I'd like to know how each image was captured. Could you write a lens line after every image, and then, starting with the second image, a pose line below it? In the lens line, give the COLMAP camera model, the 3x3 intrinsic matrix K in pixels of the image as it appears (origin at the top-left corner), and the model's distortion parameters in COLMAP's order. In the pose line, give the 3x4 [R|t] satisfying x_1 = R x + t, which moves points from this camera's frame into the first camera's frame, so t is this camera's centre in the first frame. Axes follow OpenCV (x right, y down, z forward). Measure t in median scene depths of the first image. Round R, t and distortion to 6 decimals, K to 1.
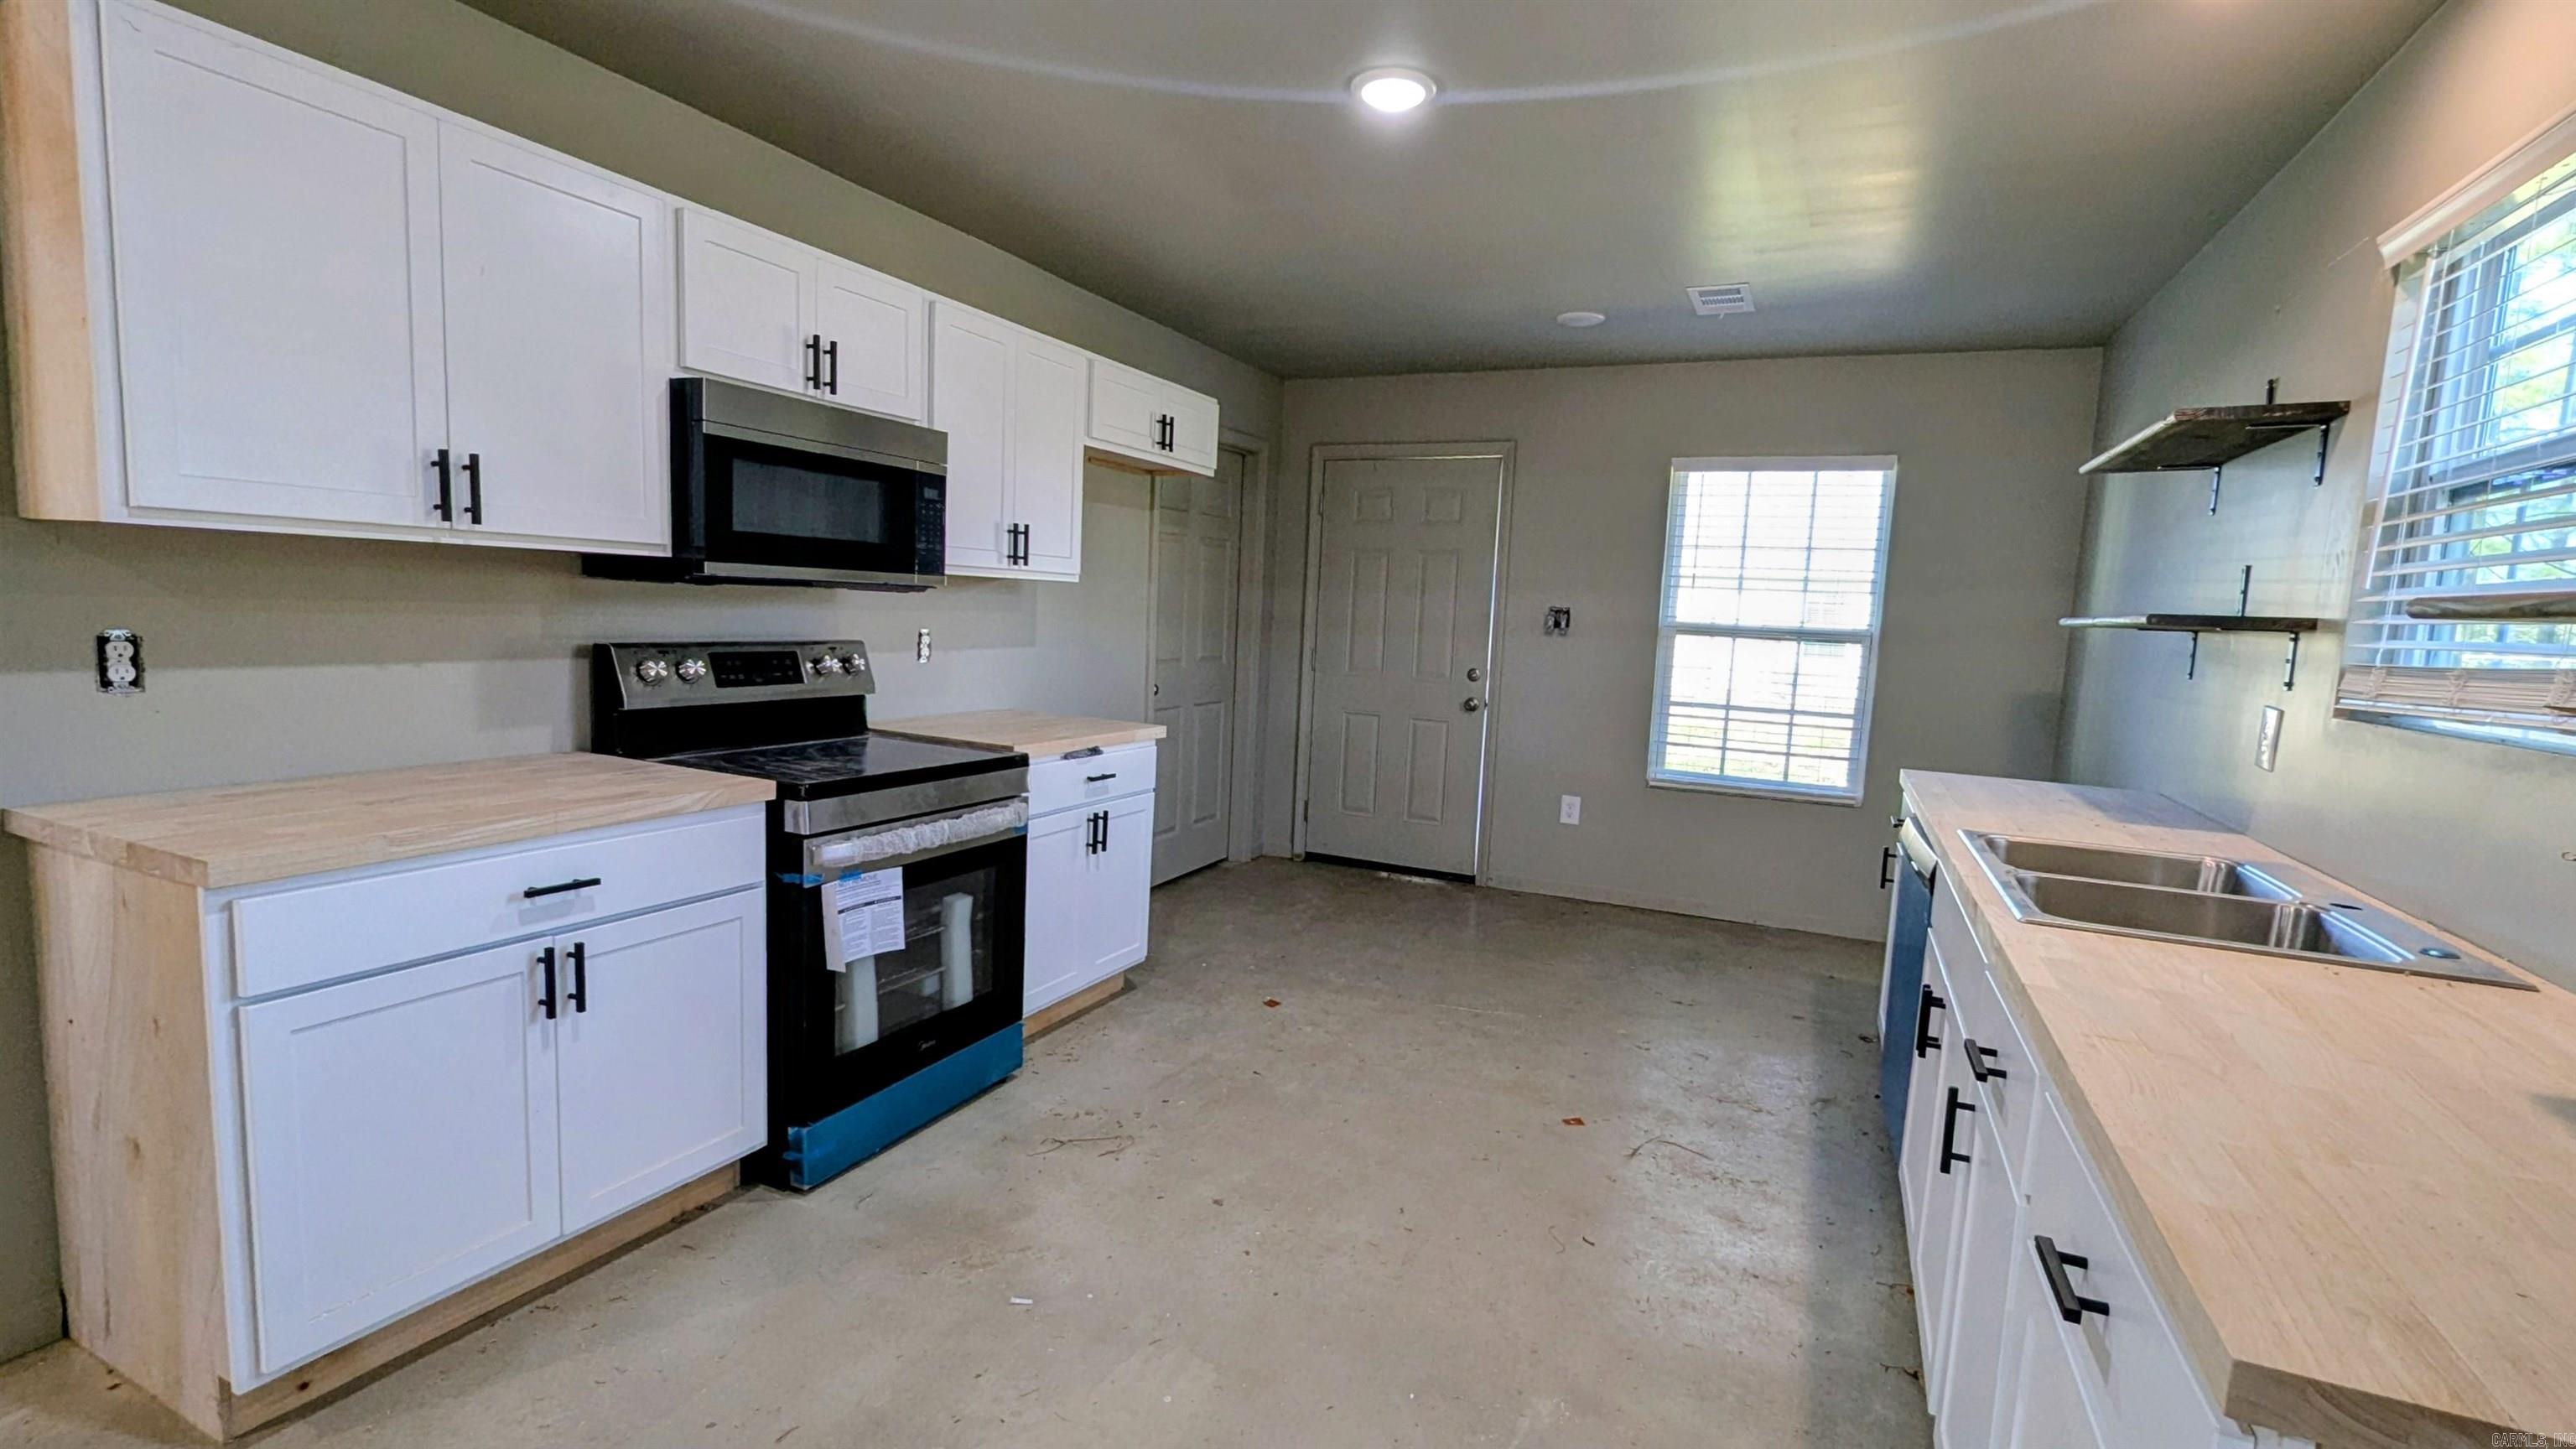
lens RADIAL K [[1158.7, 0, 1273.7], [0, 1158.7, 728.2], [0, 0, 1]] dist [0.003554, 0.001625]
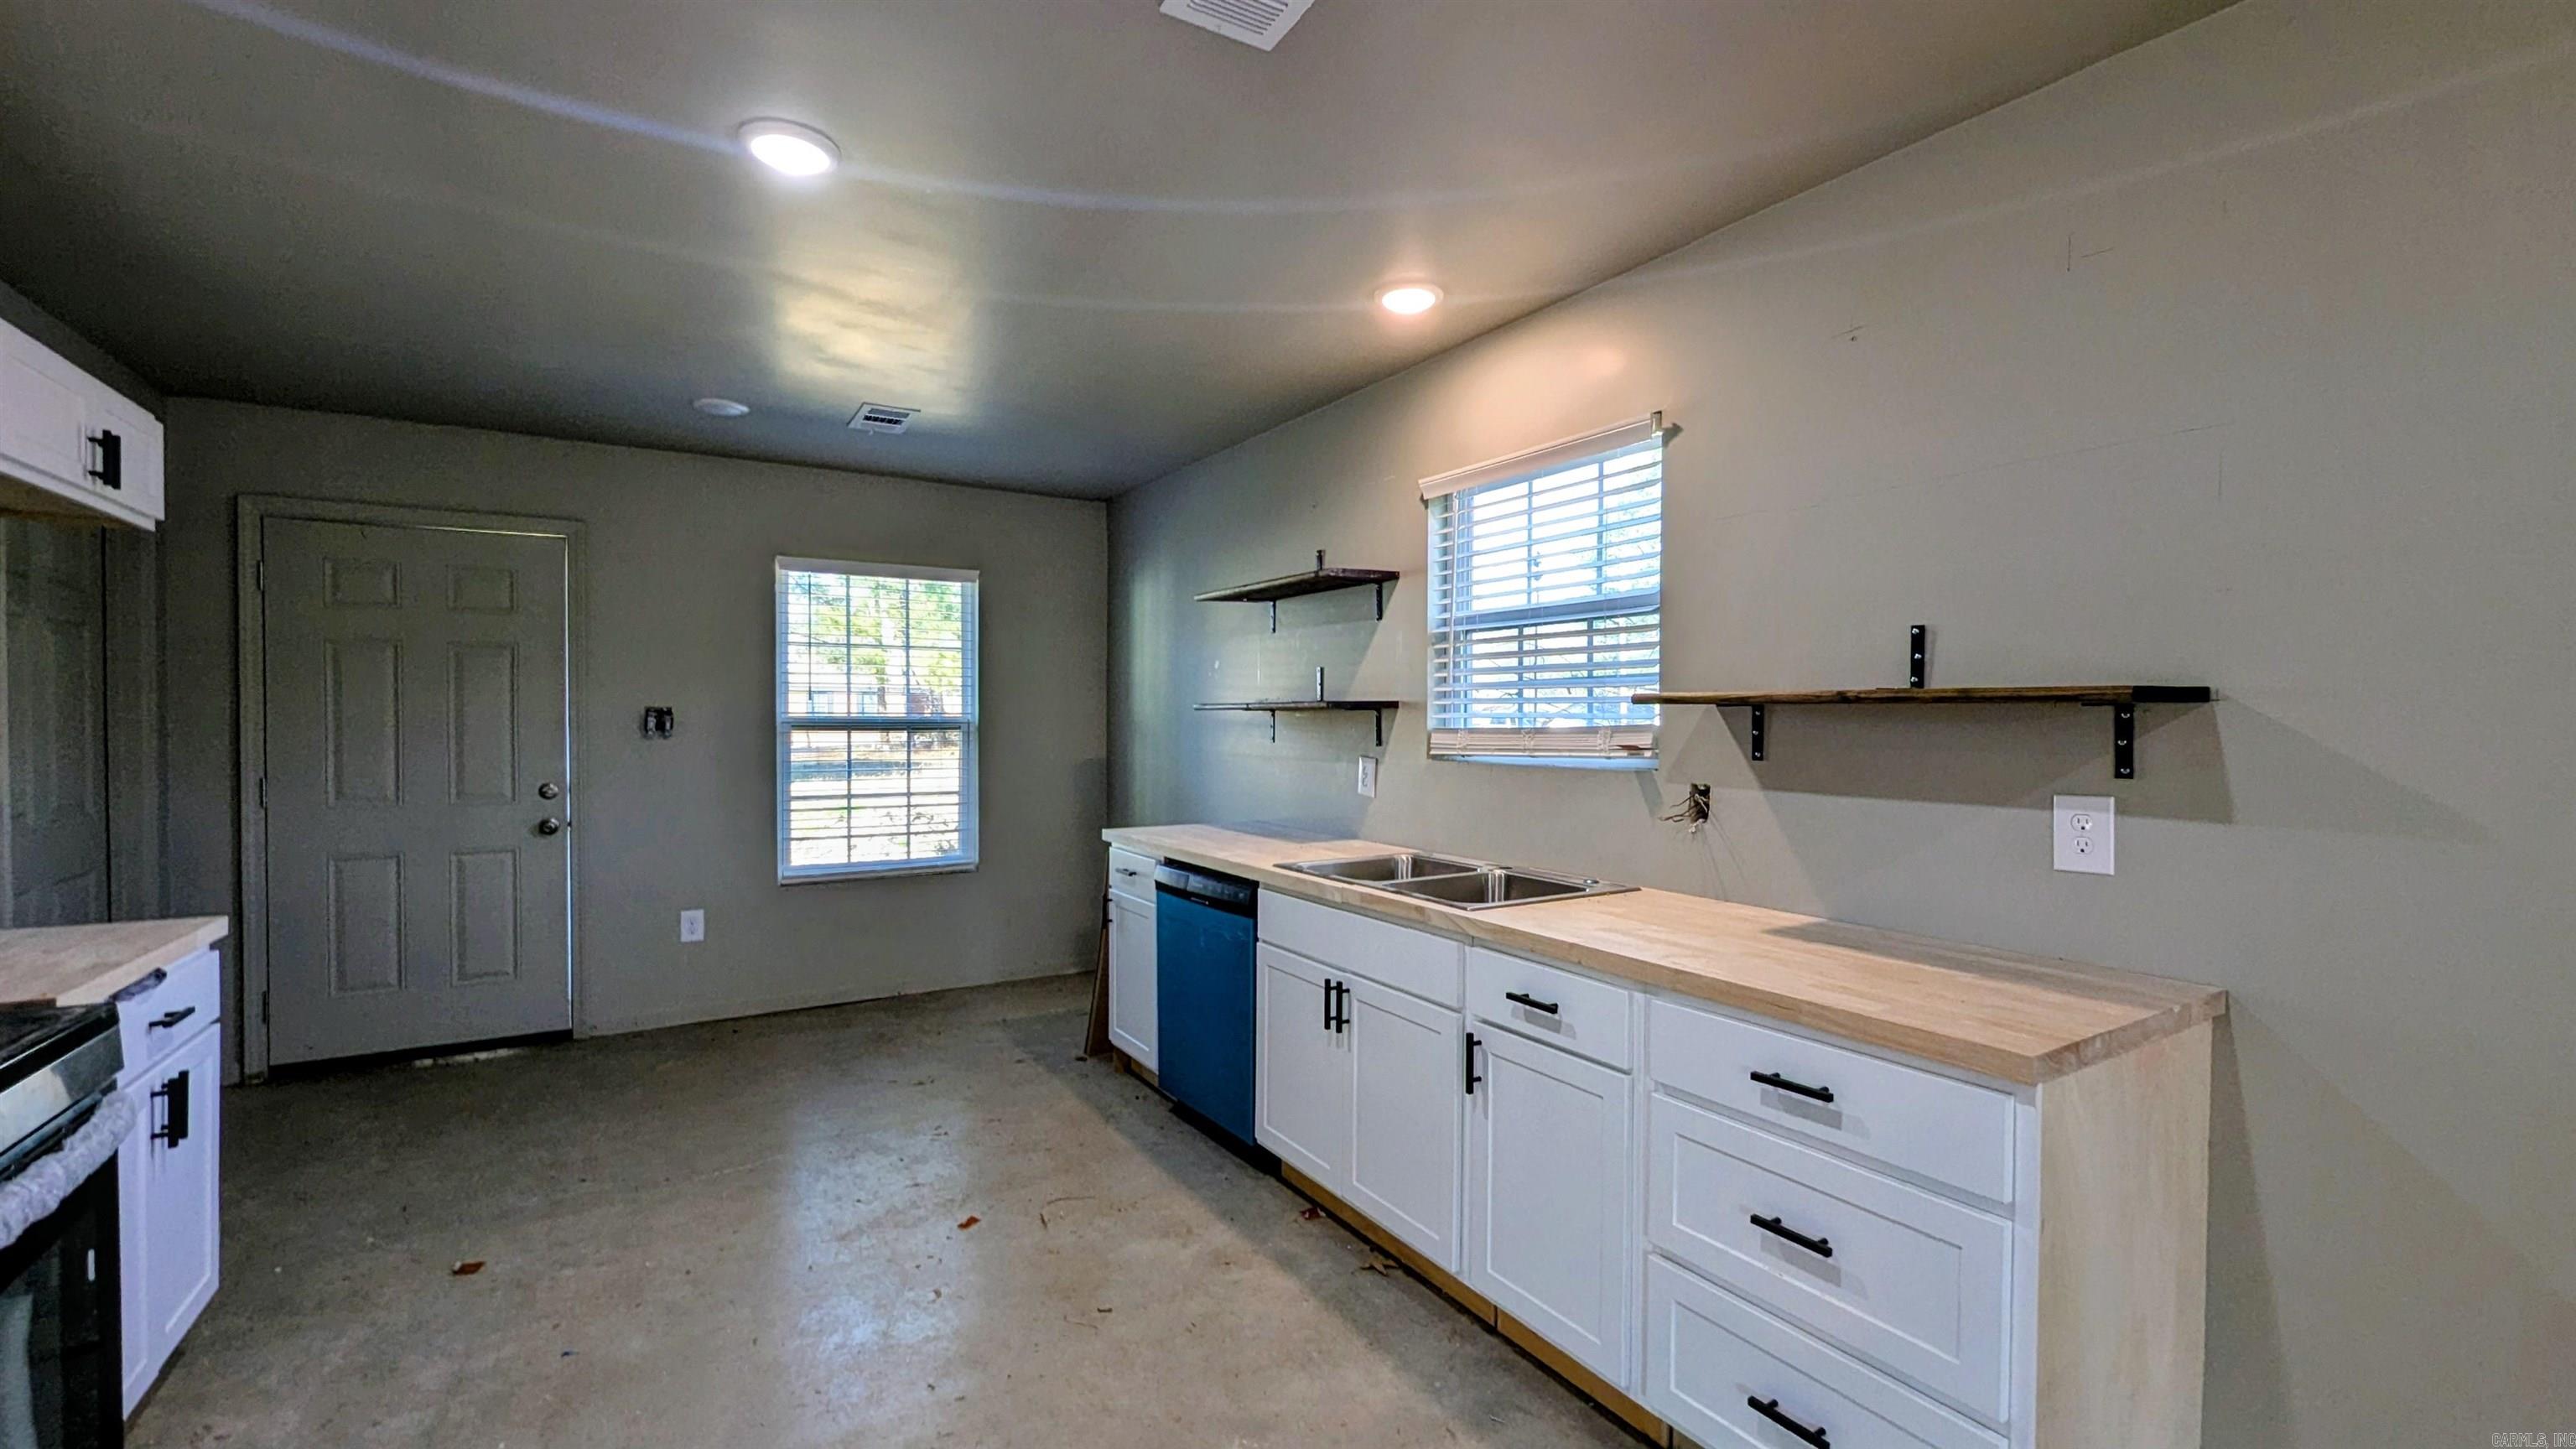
lens RADIAL K [[1084.1, 0, 1289.2], [0, 1084.1, 726.4], [0, 0, 1]] dist [0.000571, 0.001909]
pose [[0.542697, -0.052114, 0.838310, -0.290786], [0.110819, 0.993791, -0.009962, -0.037666], [-0.832586, 0.098306, 0.545103, 0.180311]]
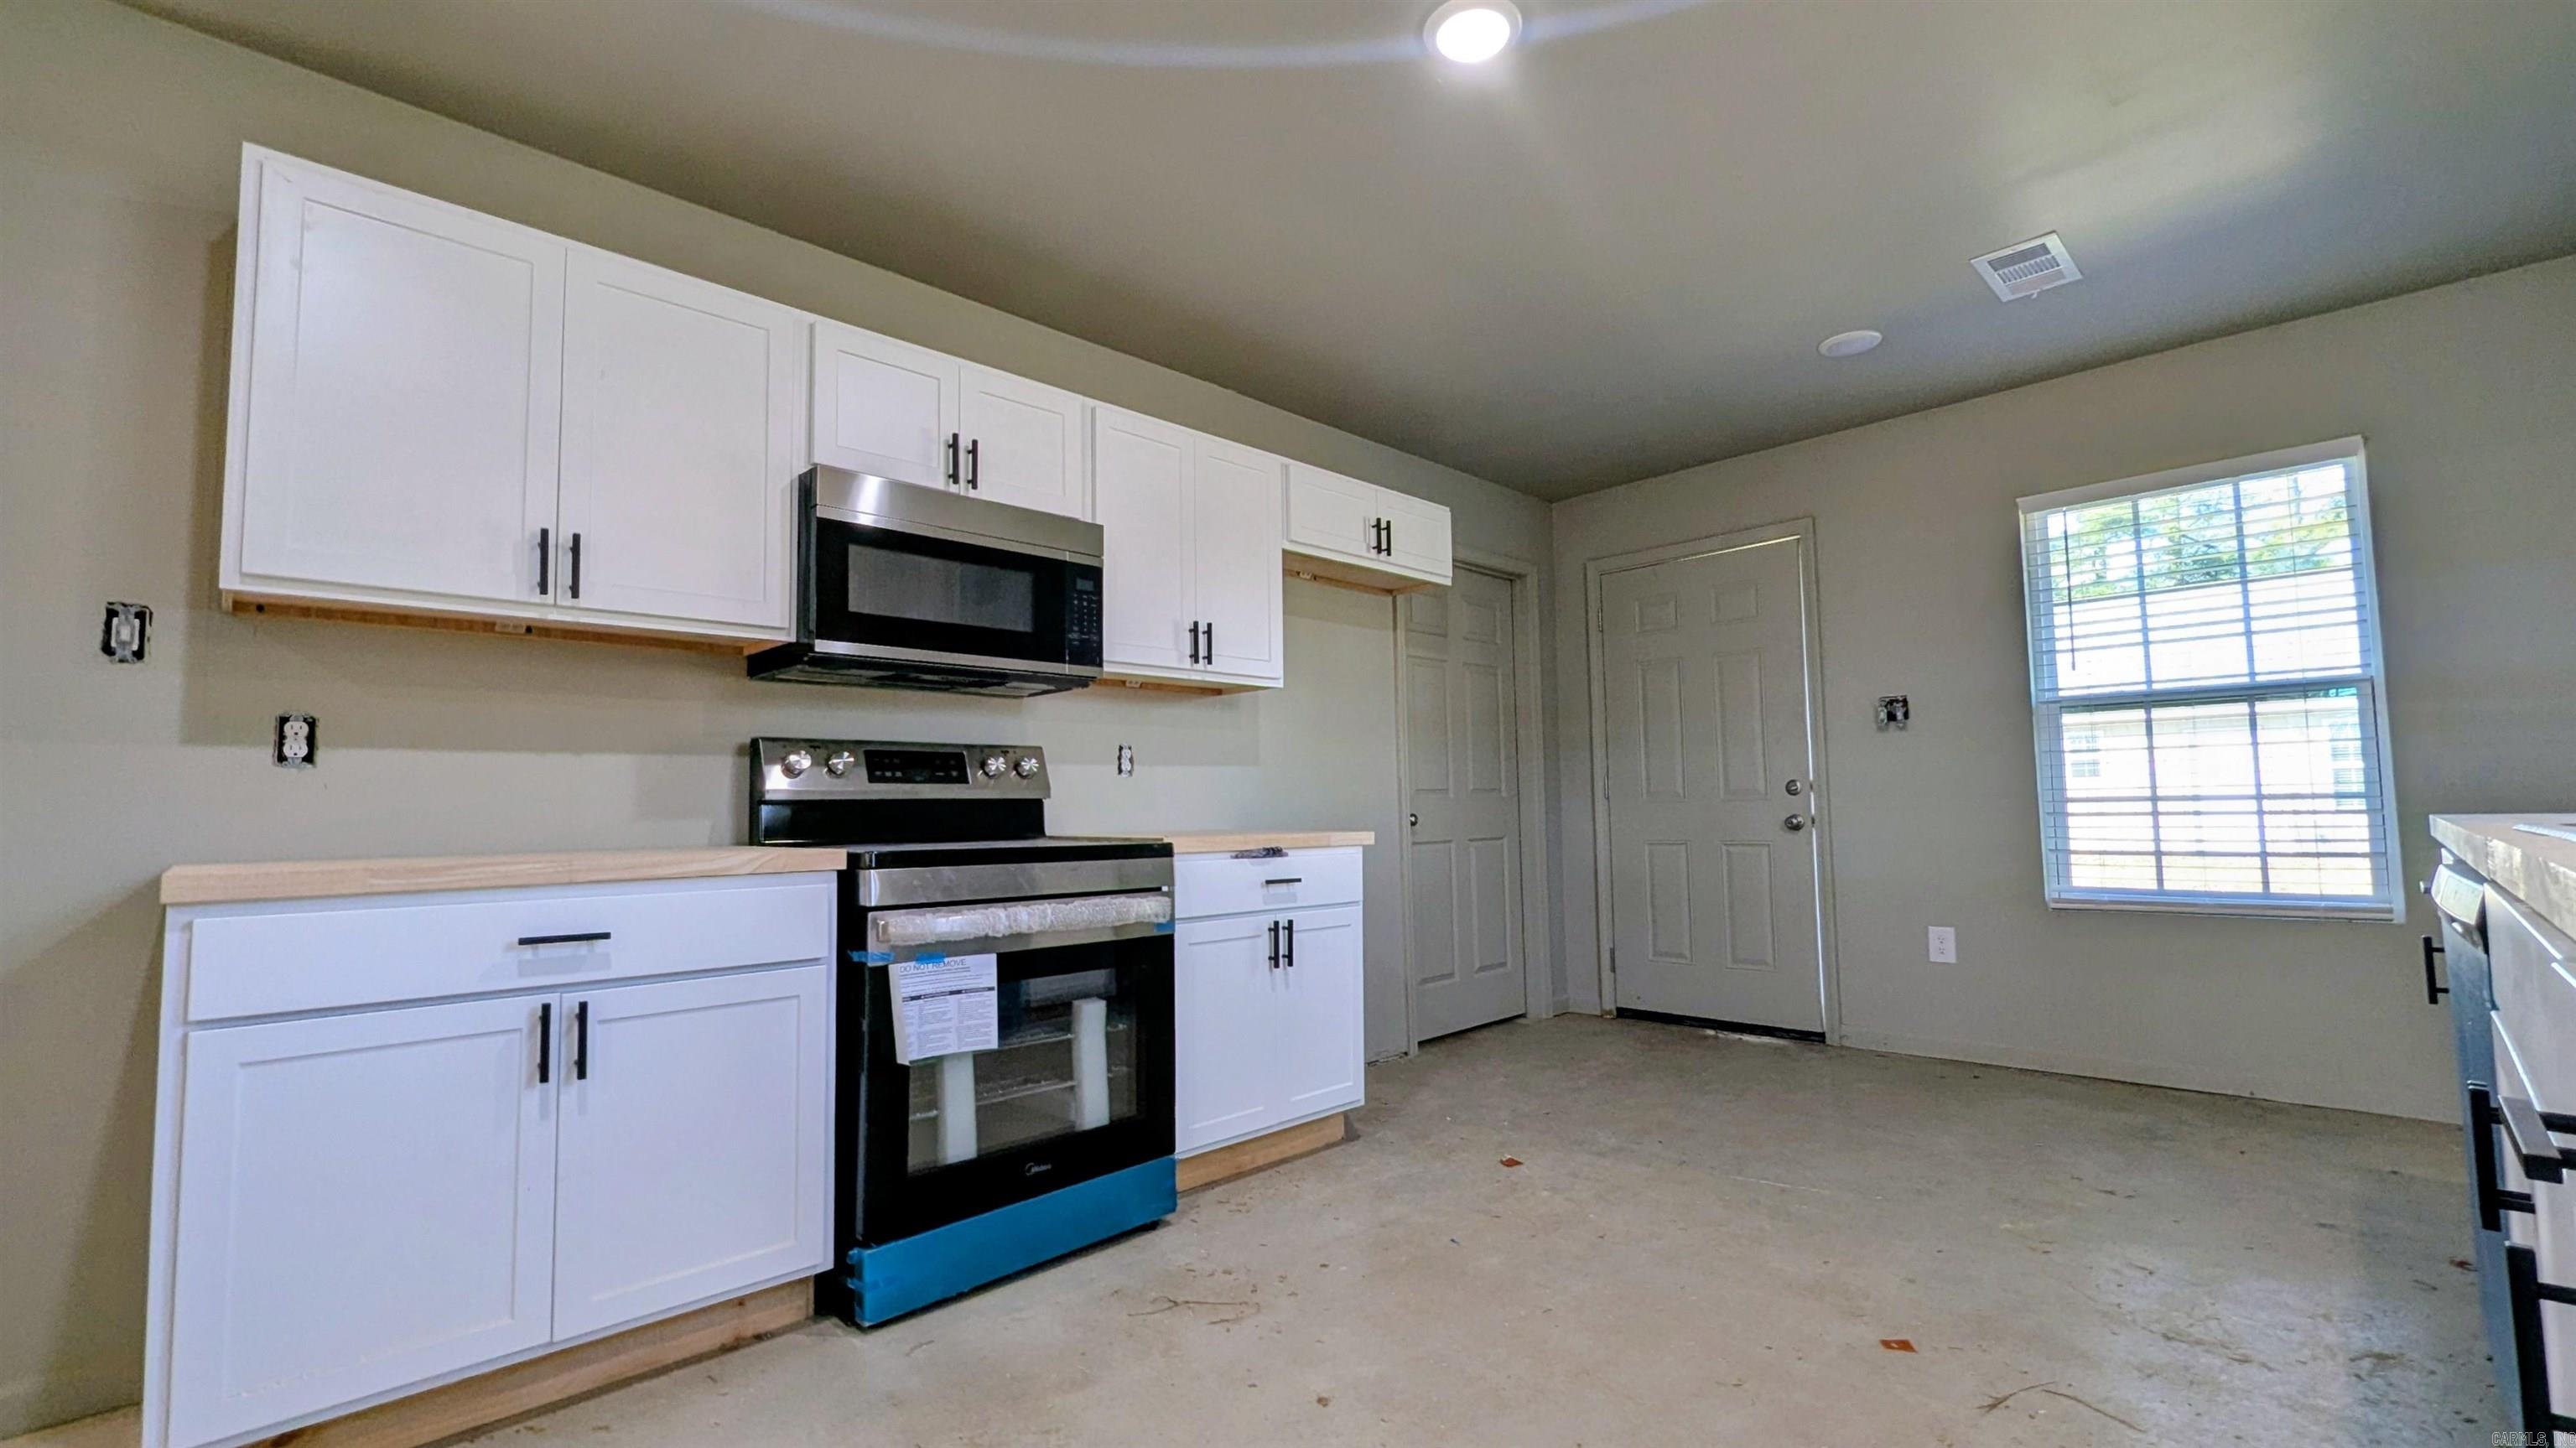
lens RADIAL K [[1084.0, 0, 1285.2], [0, 1084.0, 731.1], [0, 0, 1]] dist [0.000571, 0.001909]
pose [[0.938139, -0.086441, -0.335297, 0.139646], [0.022507, 0.981514, -0.190064, 0.084870], [0.345527, 0.170759, 0.922742, 0.197947]]
